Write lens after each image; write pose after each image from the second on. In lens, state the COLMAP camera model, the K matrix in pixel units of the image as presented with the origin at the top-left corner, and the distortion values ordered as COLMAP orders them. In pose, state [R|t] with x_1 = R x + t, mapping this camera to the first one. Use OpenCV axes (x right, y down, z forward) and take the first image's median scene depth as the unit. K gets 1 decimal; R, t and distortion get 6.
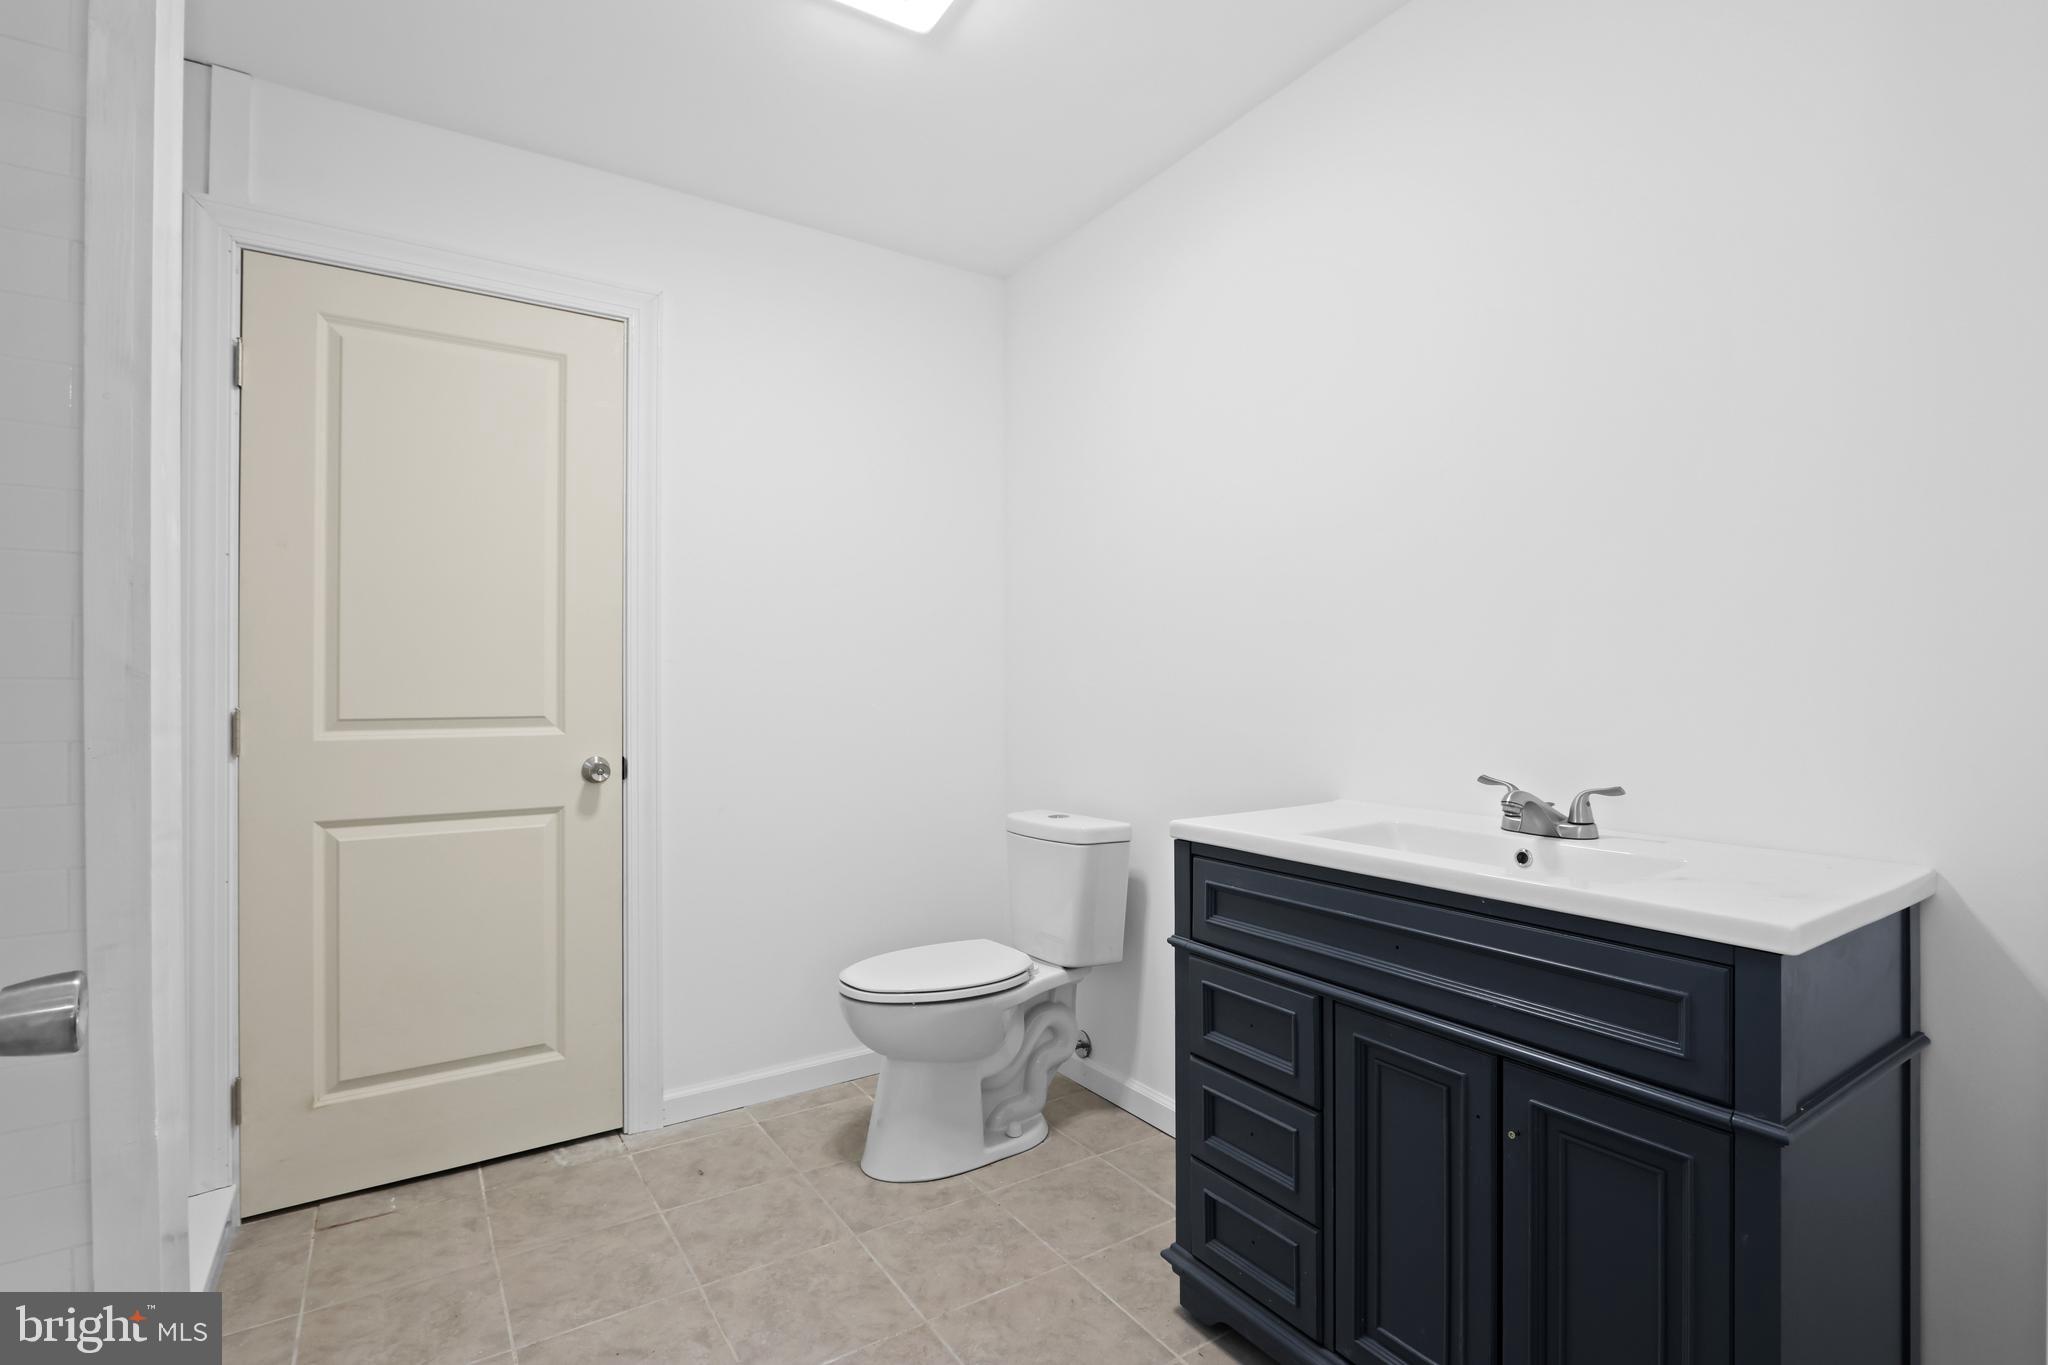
lens RADIAL K [[947.8, 0, 1020.6], [0, 947.8, 668.3], [0, 0, 1]] dist [-0.024416, 0.005642]
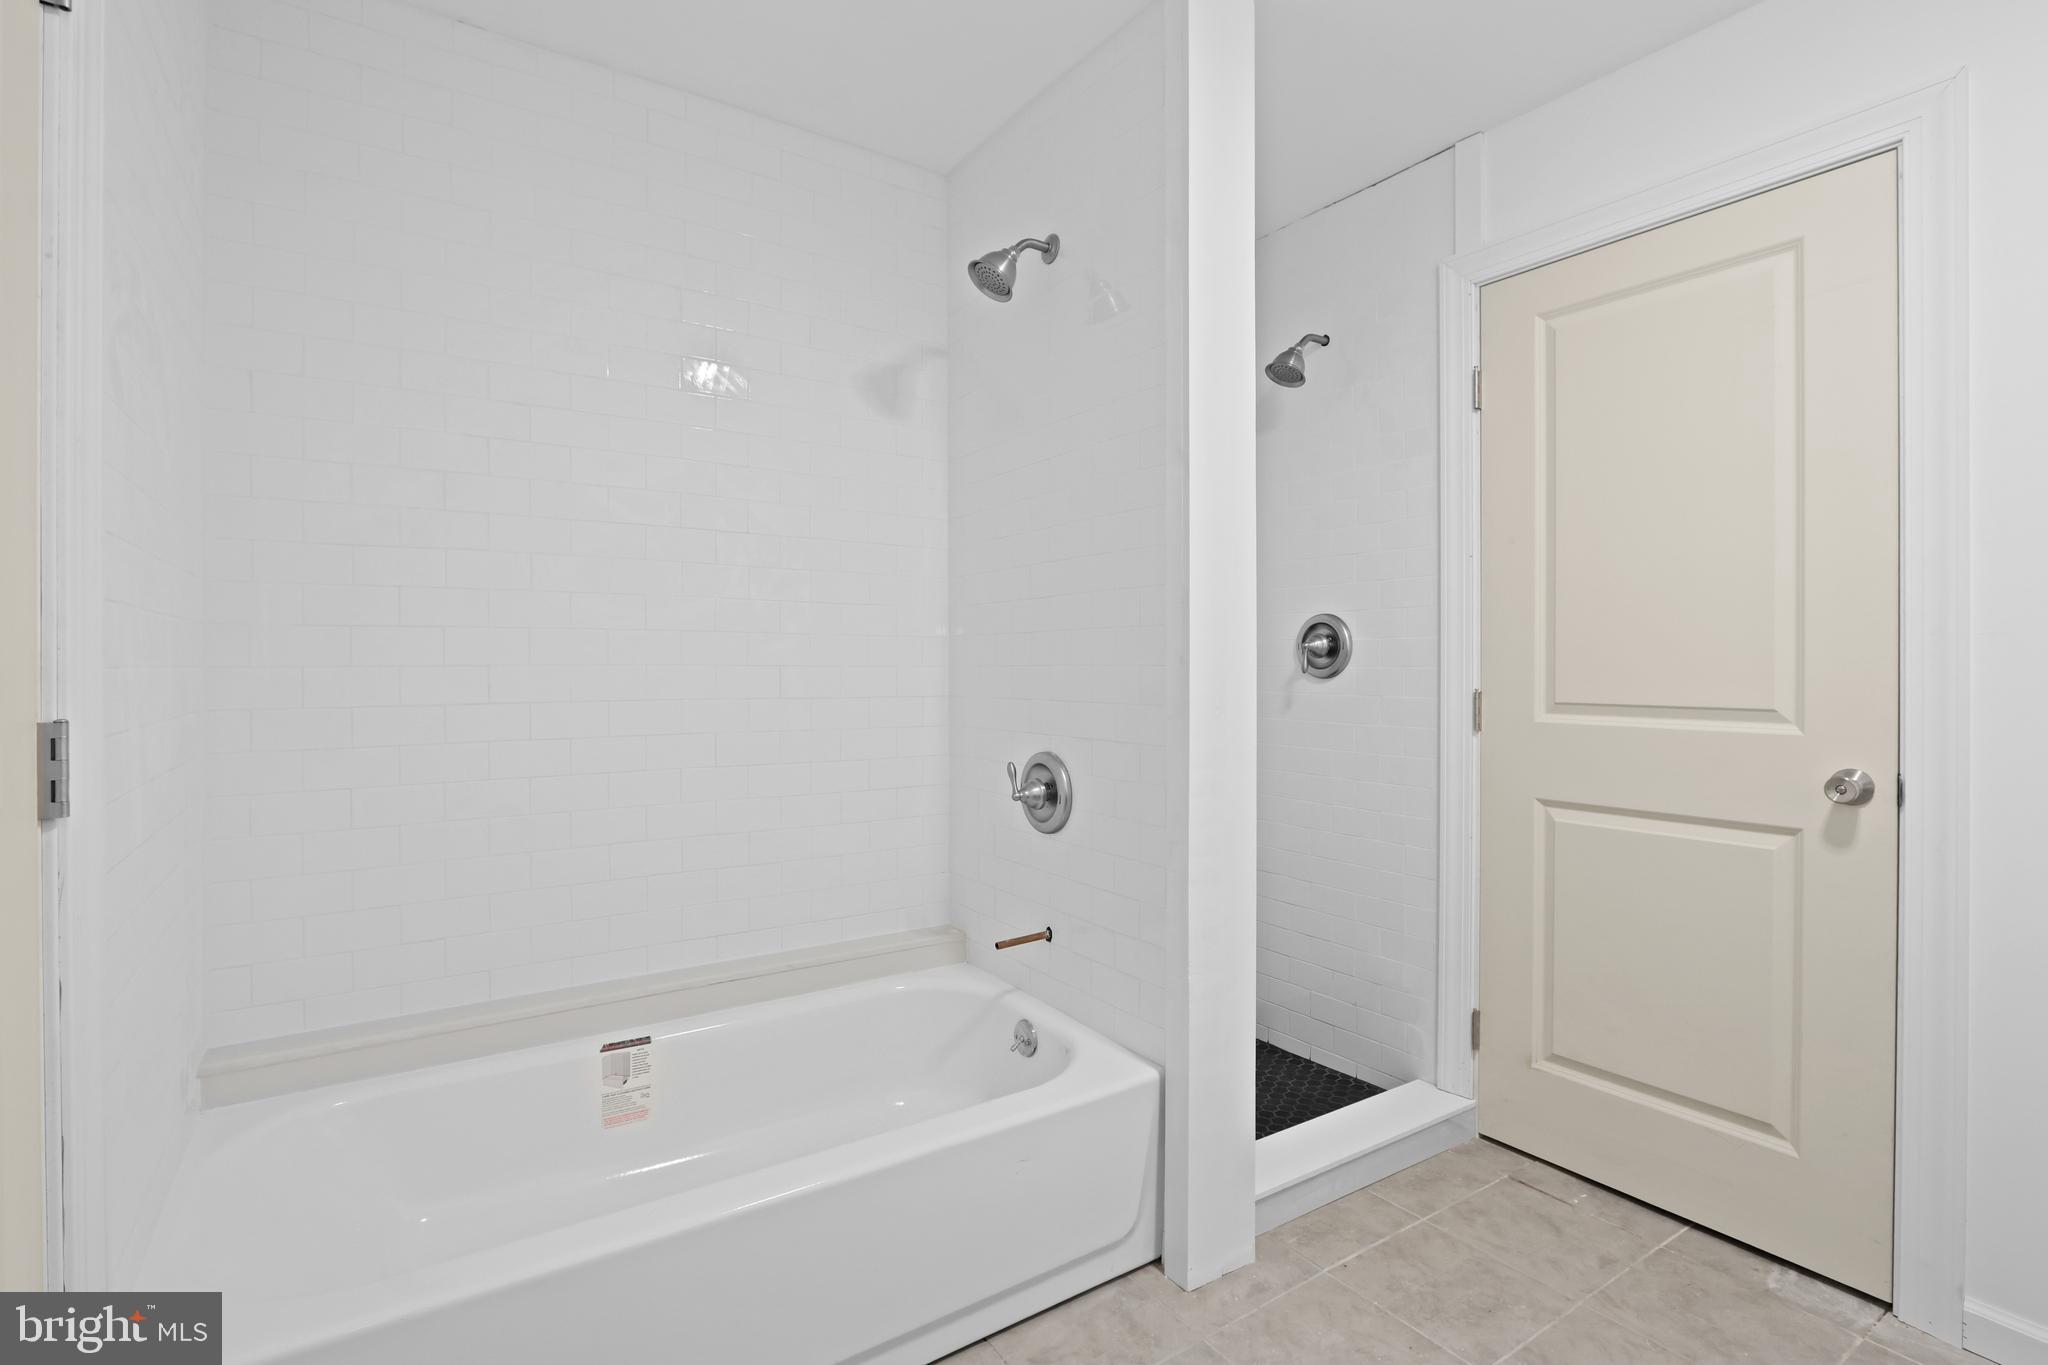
lens RADIAL K [[947.8, 0, 1020.6], [0, 947.8, 668.3], [0, 0, 1]] dist [-0.024416, 0.005642]
pose [[0.015426, 0.000702, -0.999881, 0.251971], [0.008590, 0.999963, 0.000834, 0.009500], [0.999844, -0.008602, 0.015419, 0.340348]]
